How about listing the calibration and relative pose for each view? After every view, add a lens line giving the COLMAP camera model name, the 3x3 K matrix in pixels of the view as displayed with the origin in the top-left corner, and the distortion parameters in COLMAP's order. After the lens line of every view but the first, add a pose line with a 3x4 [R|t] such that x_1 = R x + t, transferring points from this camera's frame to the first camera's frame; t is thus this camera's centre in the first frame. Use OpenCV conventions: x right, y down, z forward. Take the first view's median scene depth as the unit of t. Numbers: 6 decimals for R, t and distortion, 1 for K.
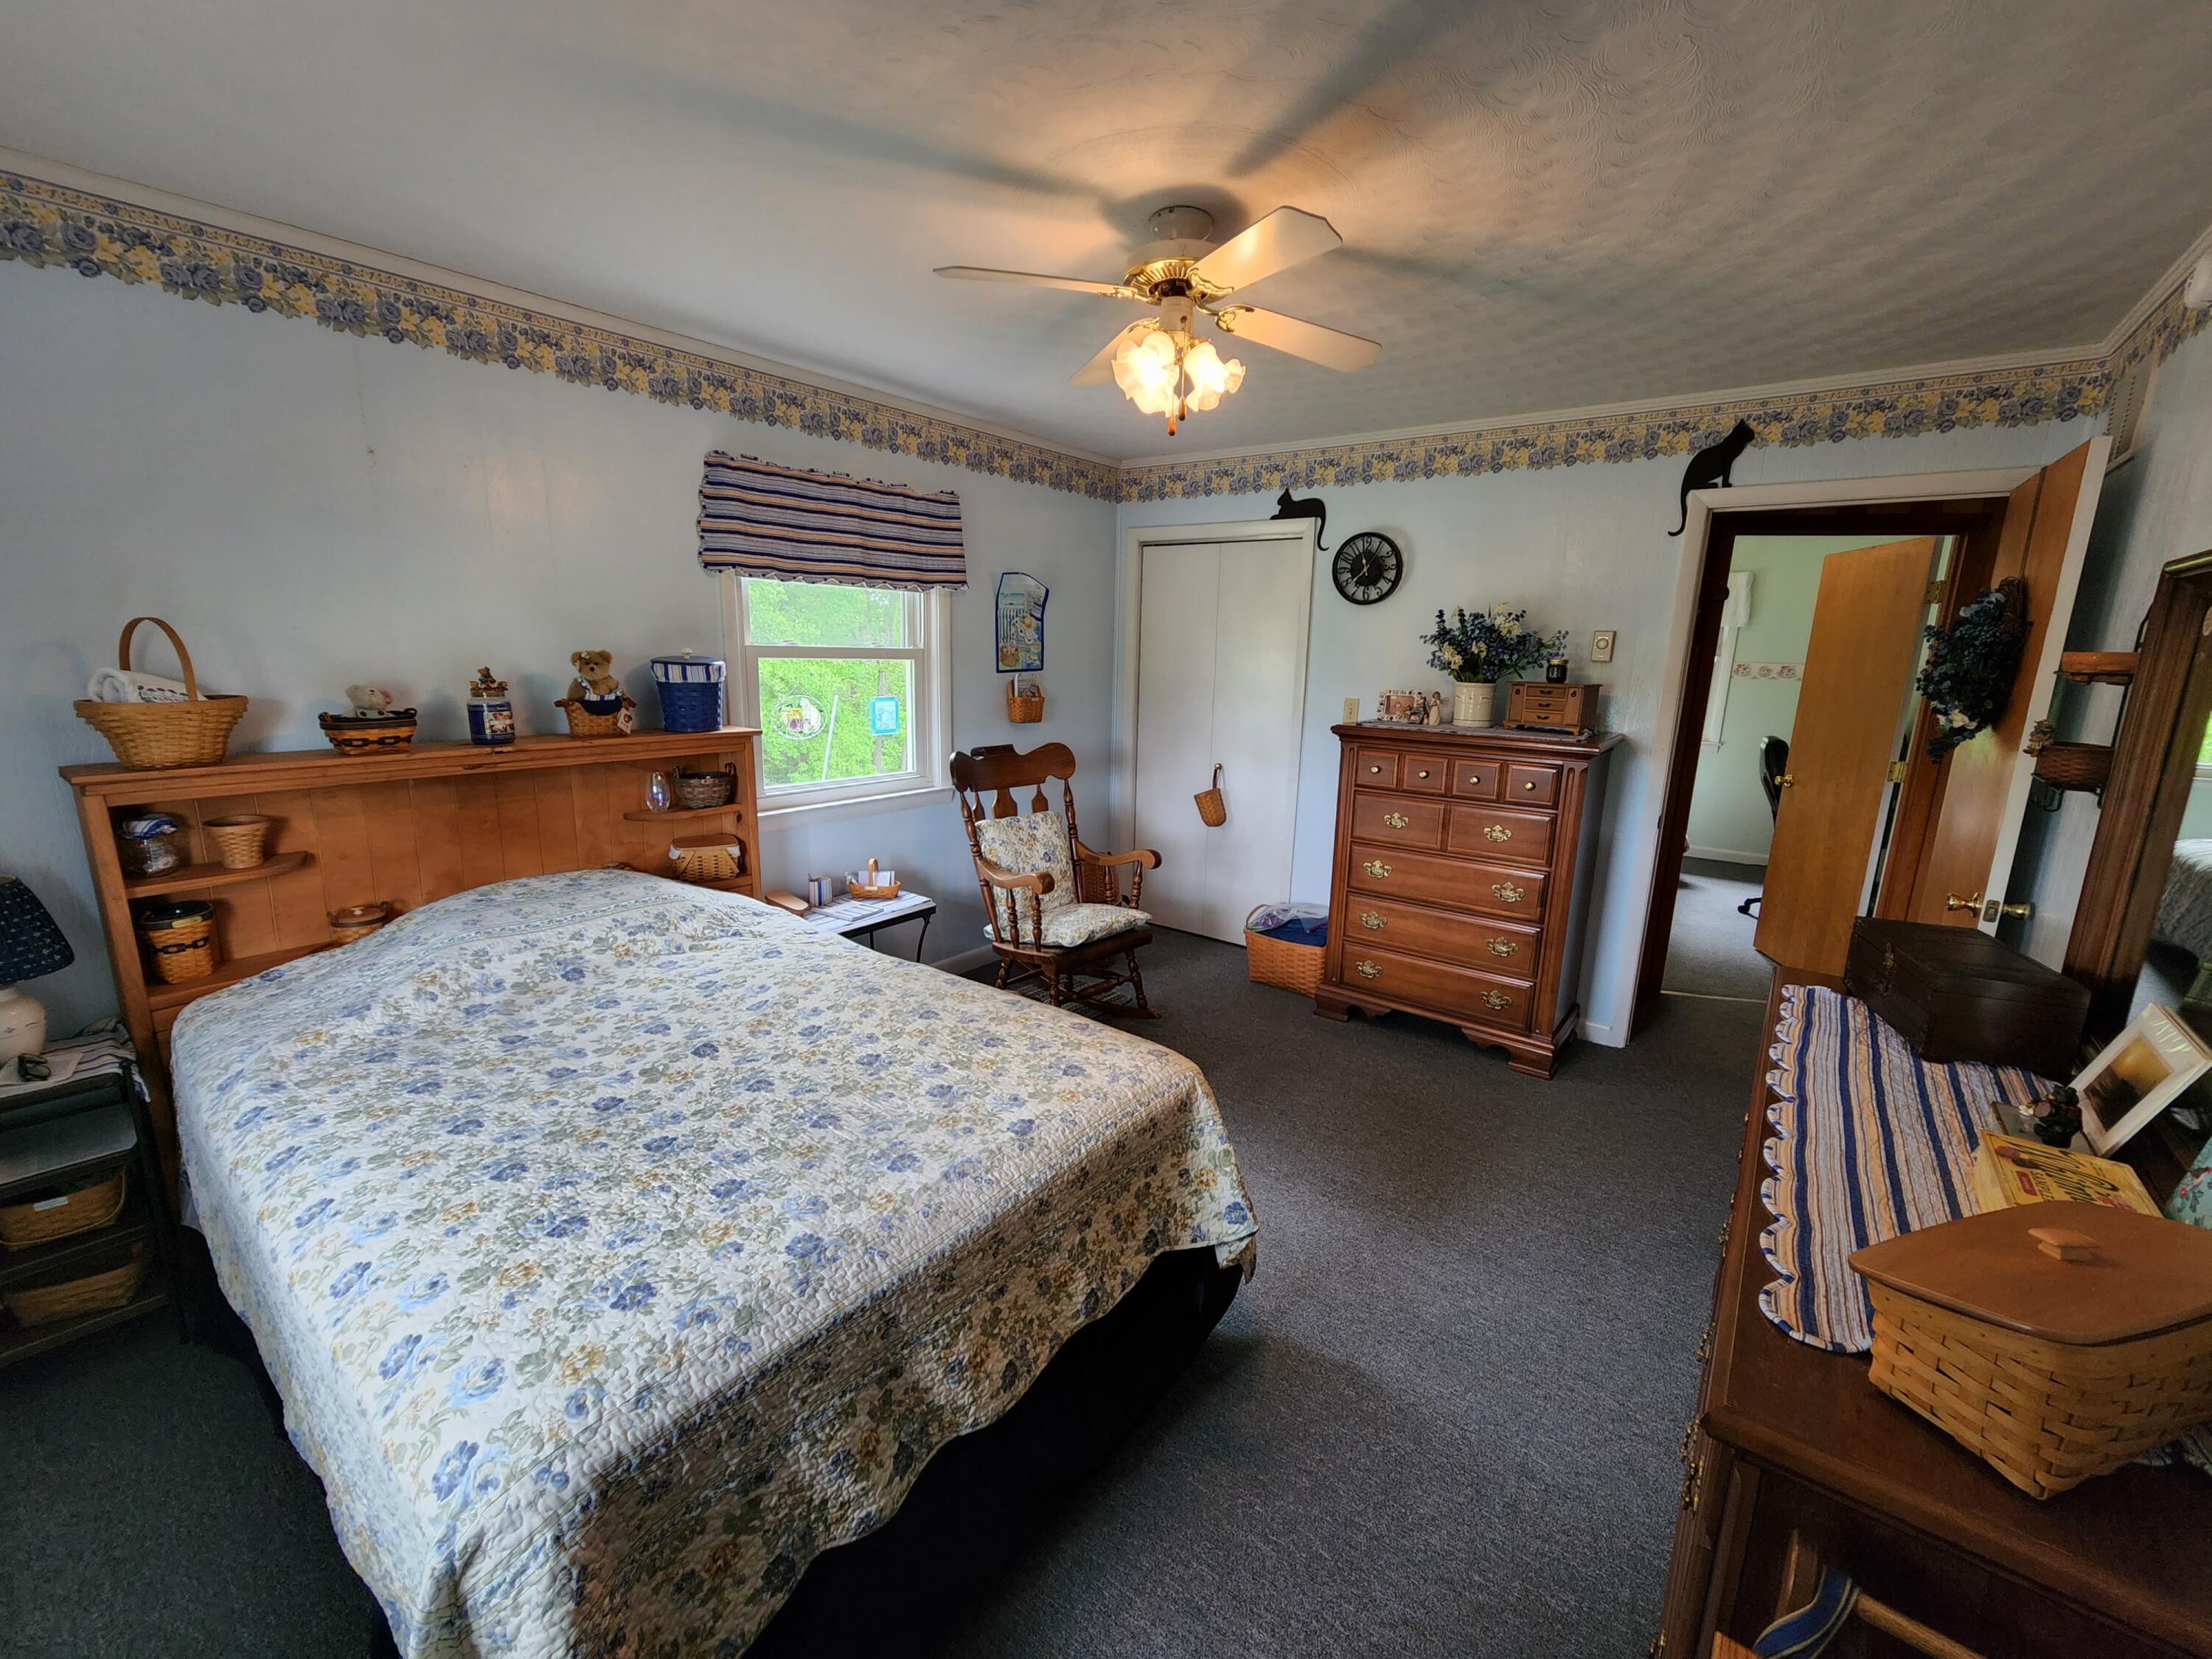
lens RADIAL K [[886.9, 0, 1106.0], [0, 886.9, 829.5], [0, 0, 1]] dist [0.000010, 0.000004]
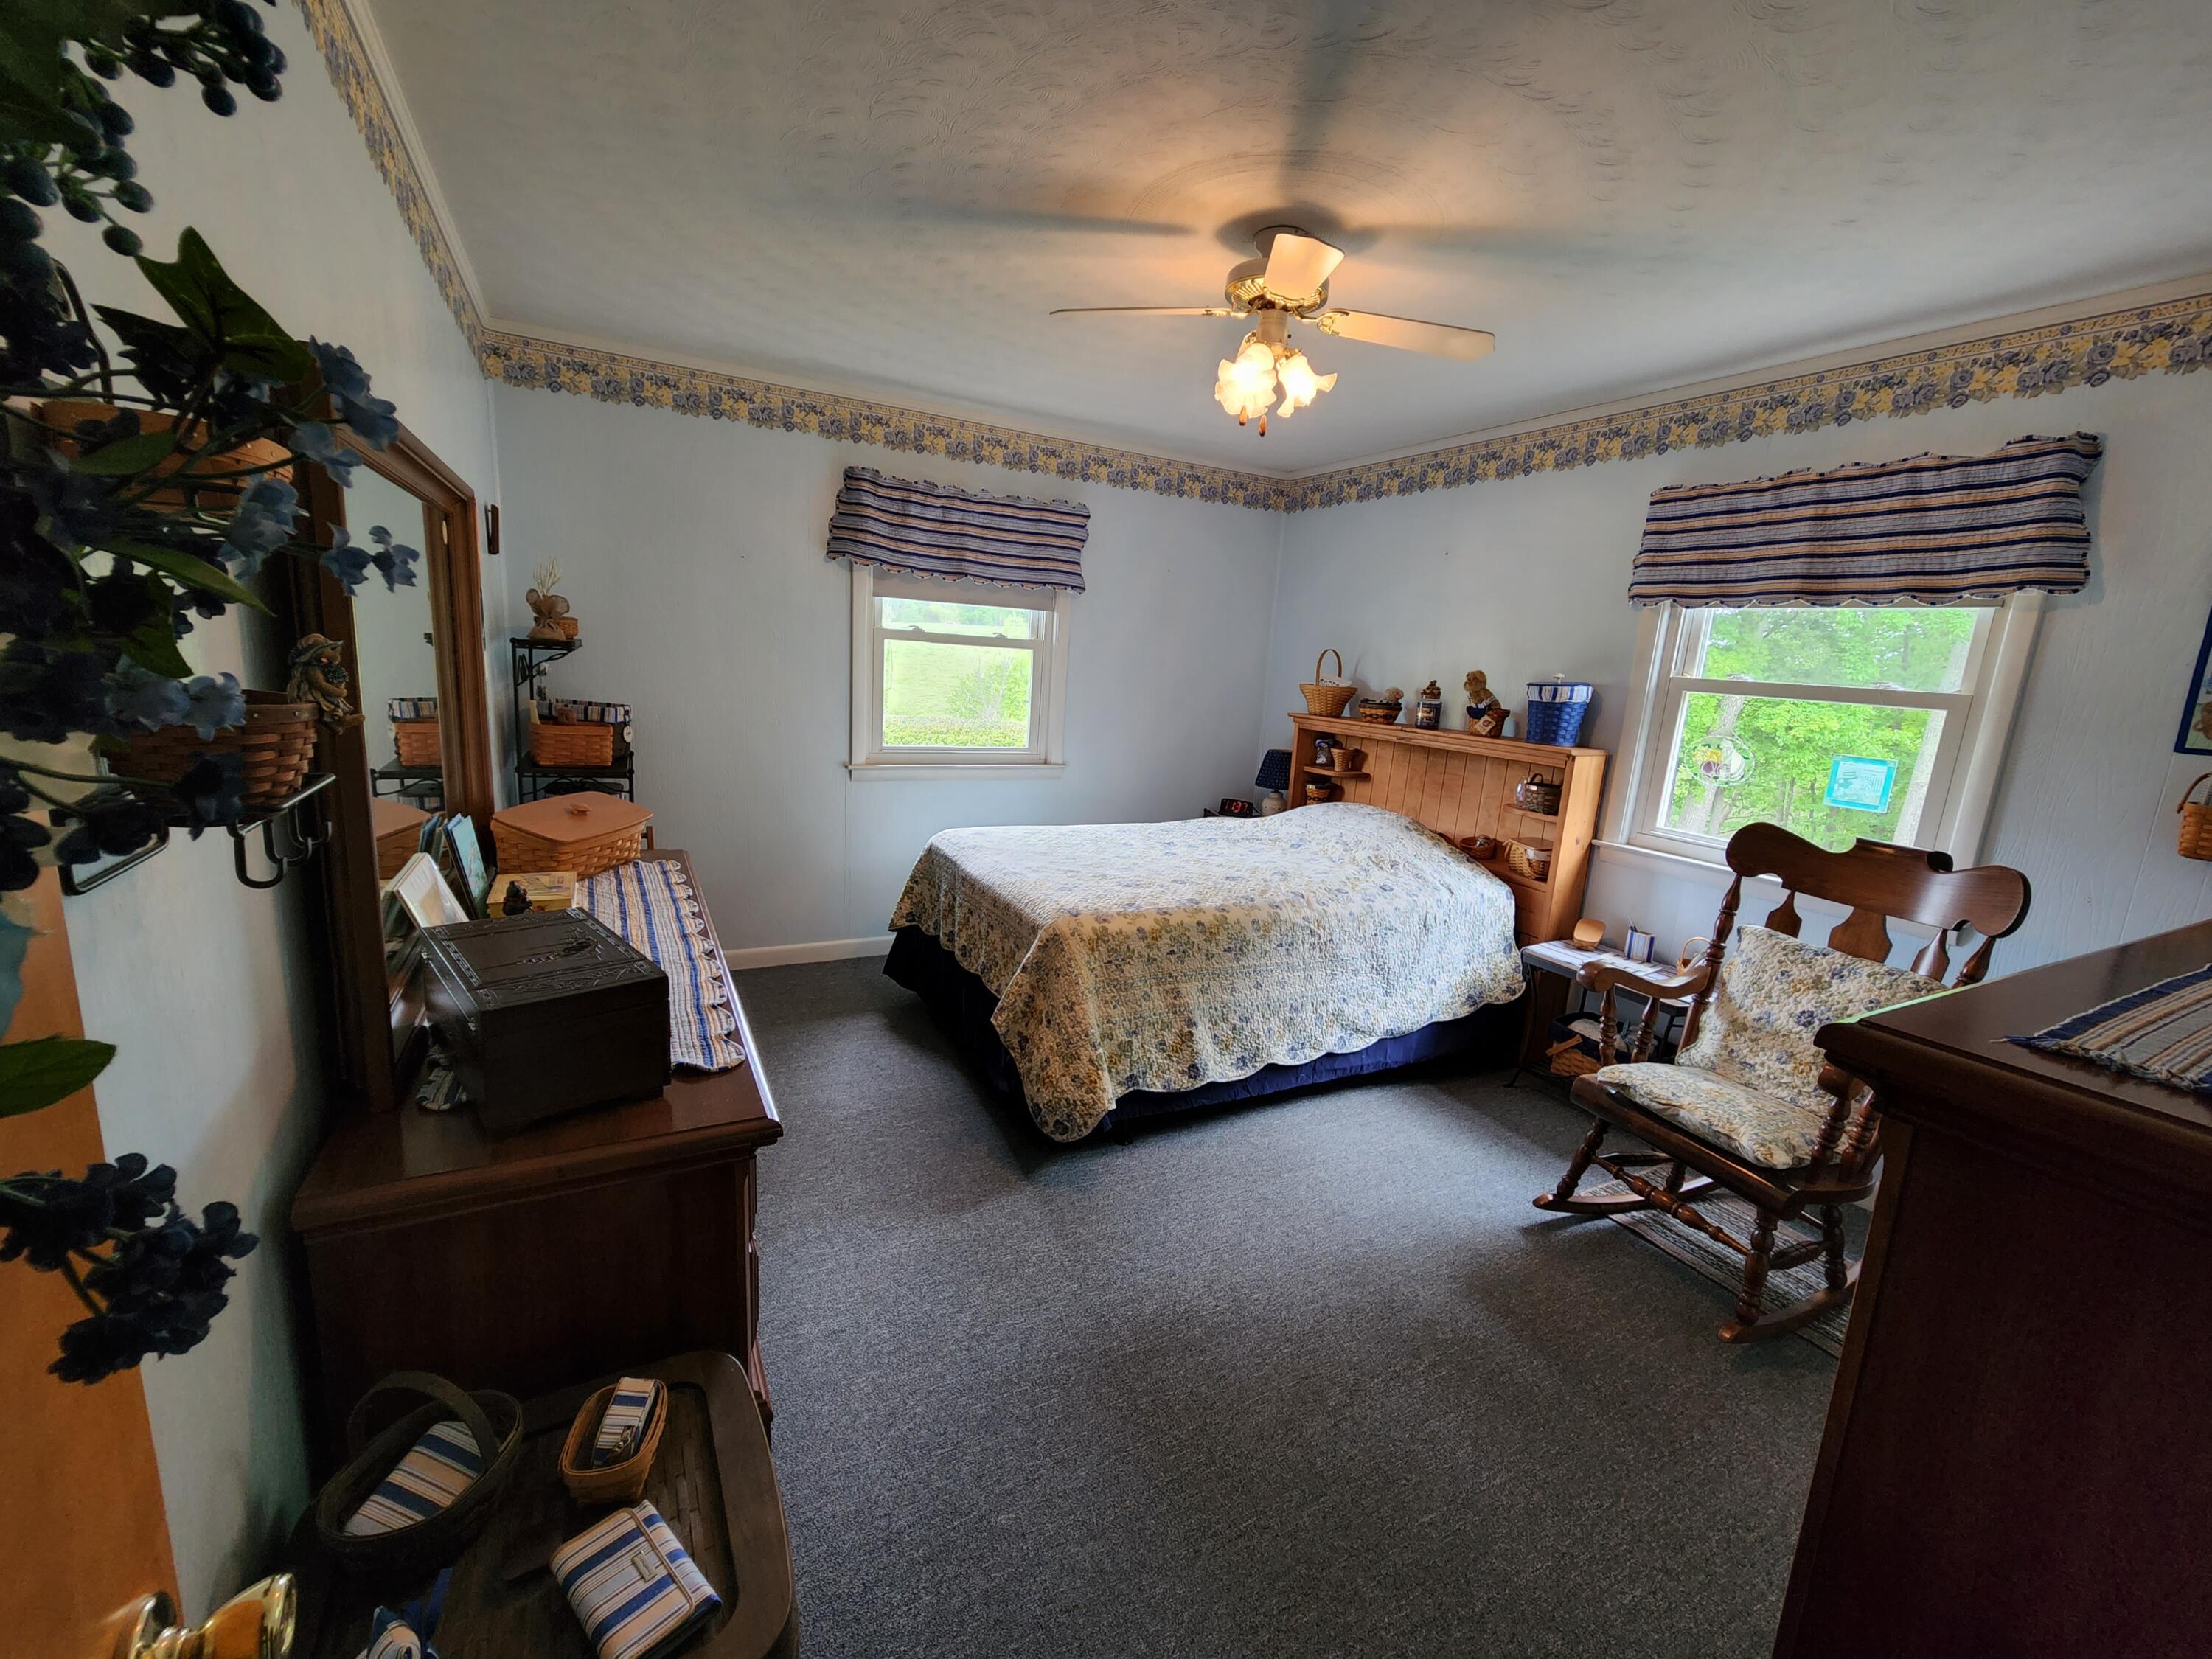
lens RADIAL K [[899.0, 0, 1133.1], [0, 899.0, 831.4], [0, 0, 1]] dist [-0.002309, -0.000238]
pose [[-0.367691, 0.128551, -0.921020, 0.737649], [-0.266112, 0.934439, 0.236661, -0.124963], [0.891060, 0.332112, -0.309376, 0.829432]]
